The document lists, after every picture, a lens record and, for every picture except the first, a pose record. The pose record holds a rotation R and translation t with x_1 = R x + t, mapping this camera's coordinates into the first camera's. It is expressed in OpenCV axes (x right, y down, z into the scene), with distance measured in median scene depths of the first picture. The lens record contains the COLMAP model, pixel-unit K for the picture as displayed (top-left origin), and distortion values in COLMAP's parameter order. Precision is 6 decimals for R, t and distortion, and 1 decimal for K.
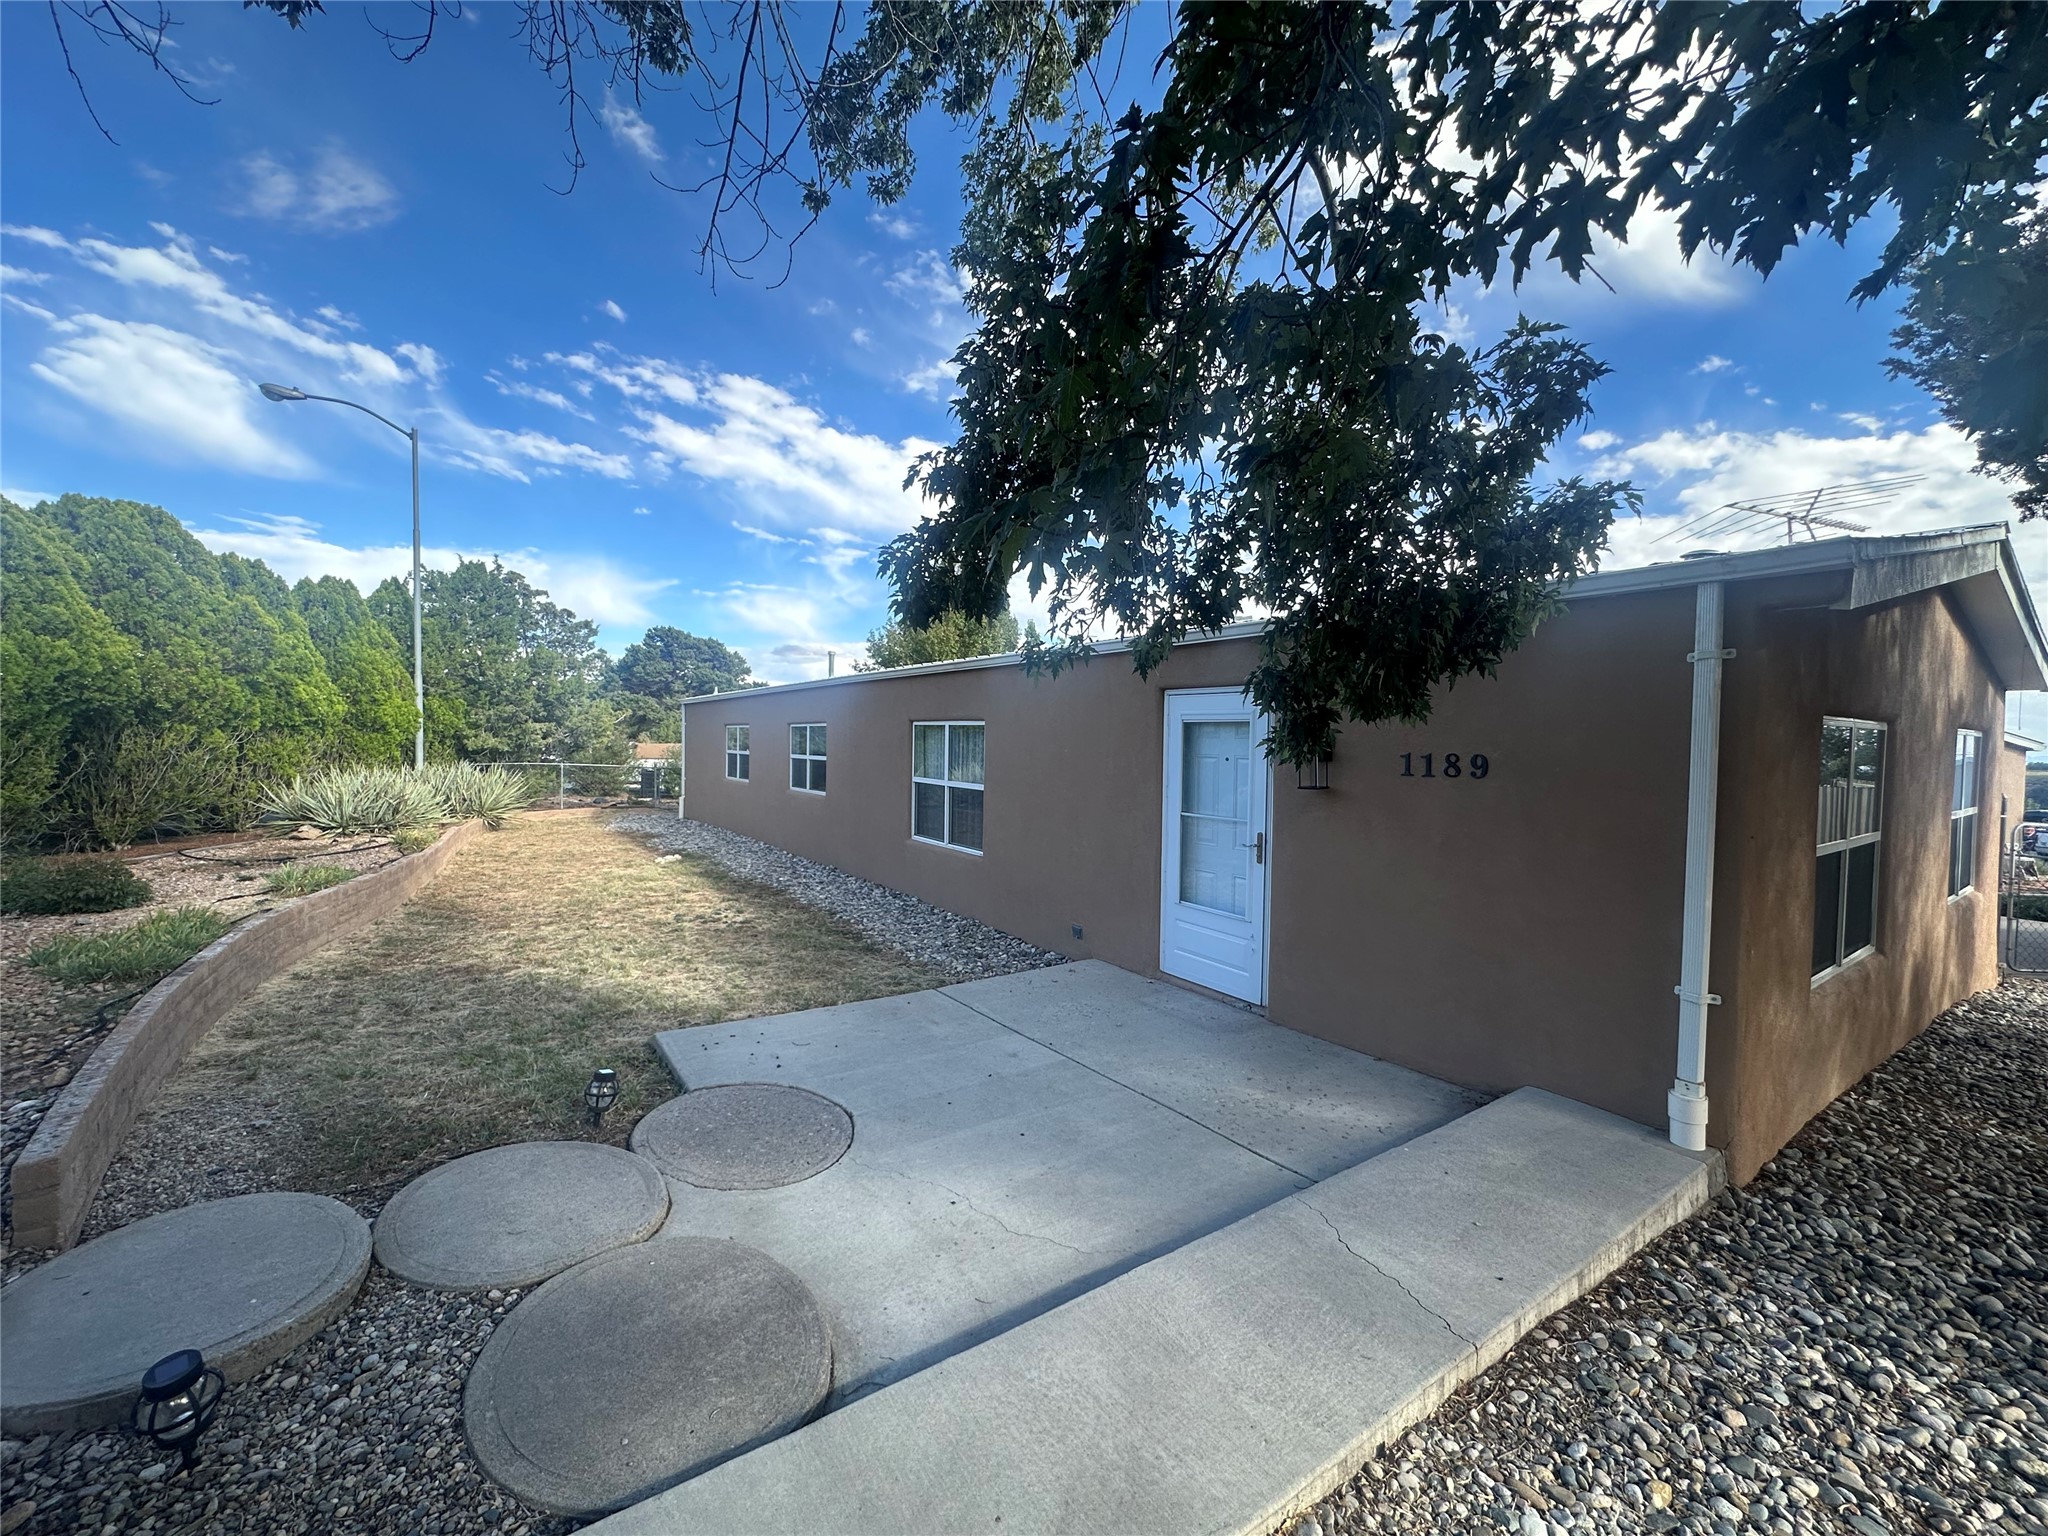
lens RADIAL K [[834.2, 0, 1015.0], [0, 834.2, 762.0], [0, 0, 1]] dist [0.013202, 0.000794]
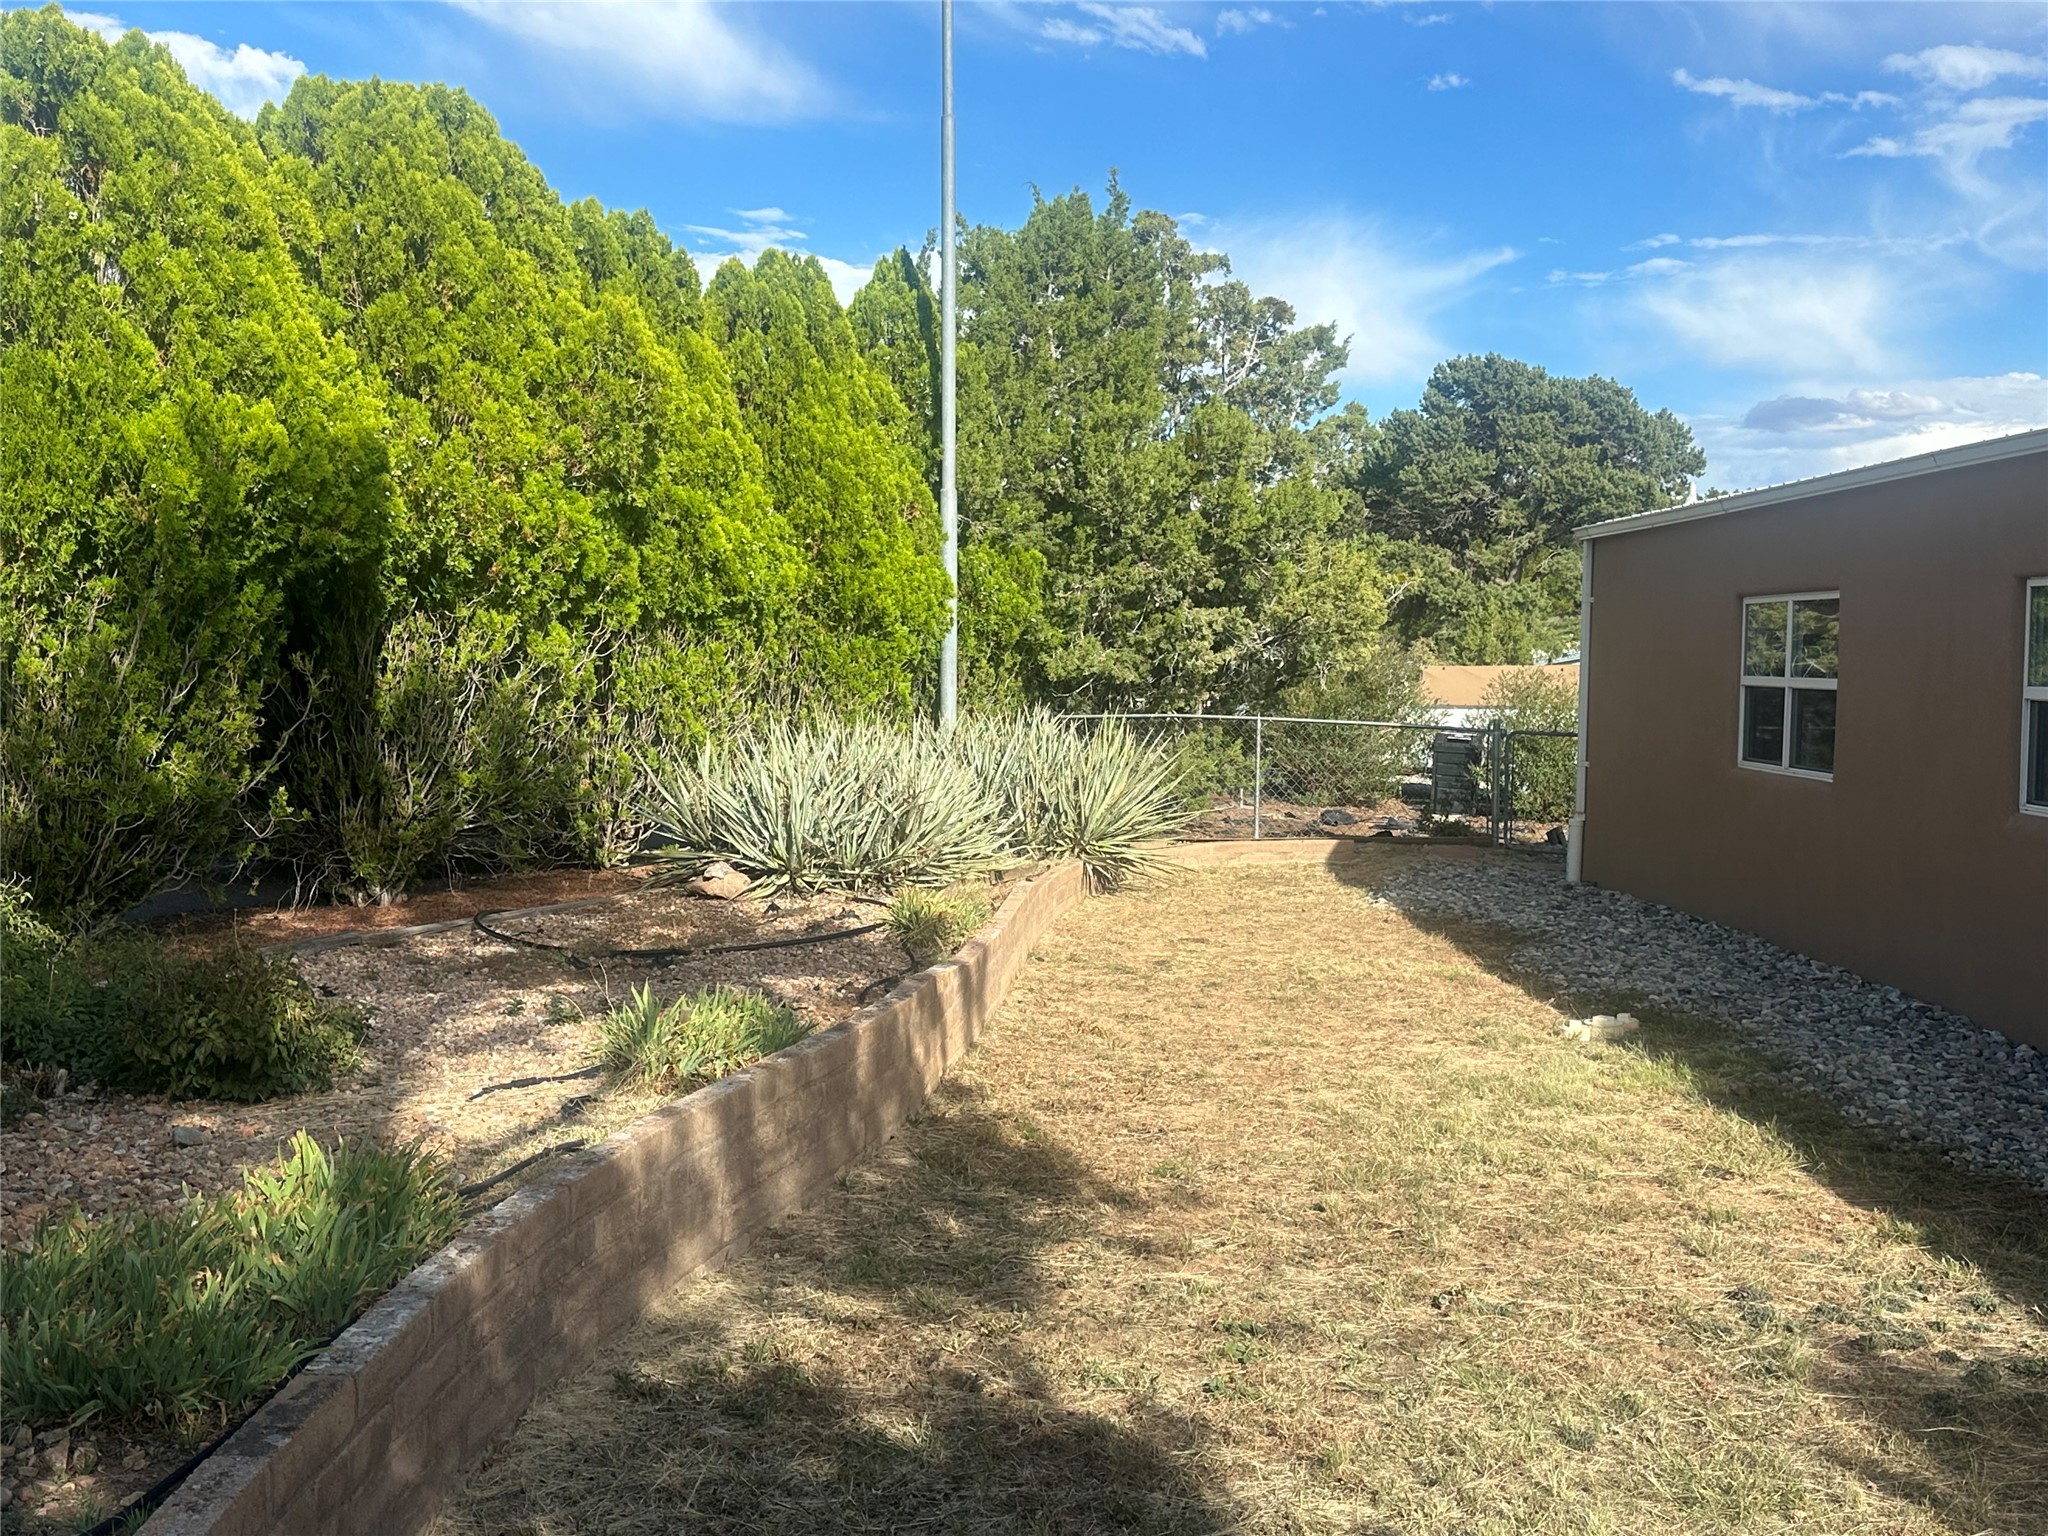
lens RADIAL K [[2172.7, 0, 1004.2], [0, 2172.7, 787.0], [0, 0, 1]] dist [0.213702, -0.310123]
pose [[0.830472, 0.026906, -0.556411, -0.135007], [-0.010210, 0.999400, 0.033088, 0.003201], [0.556968, -0.021798, 0.830248, 0.189047]]
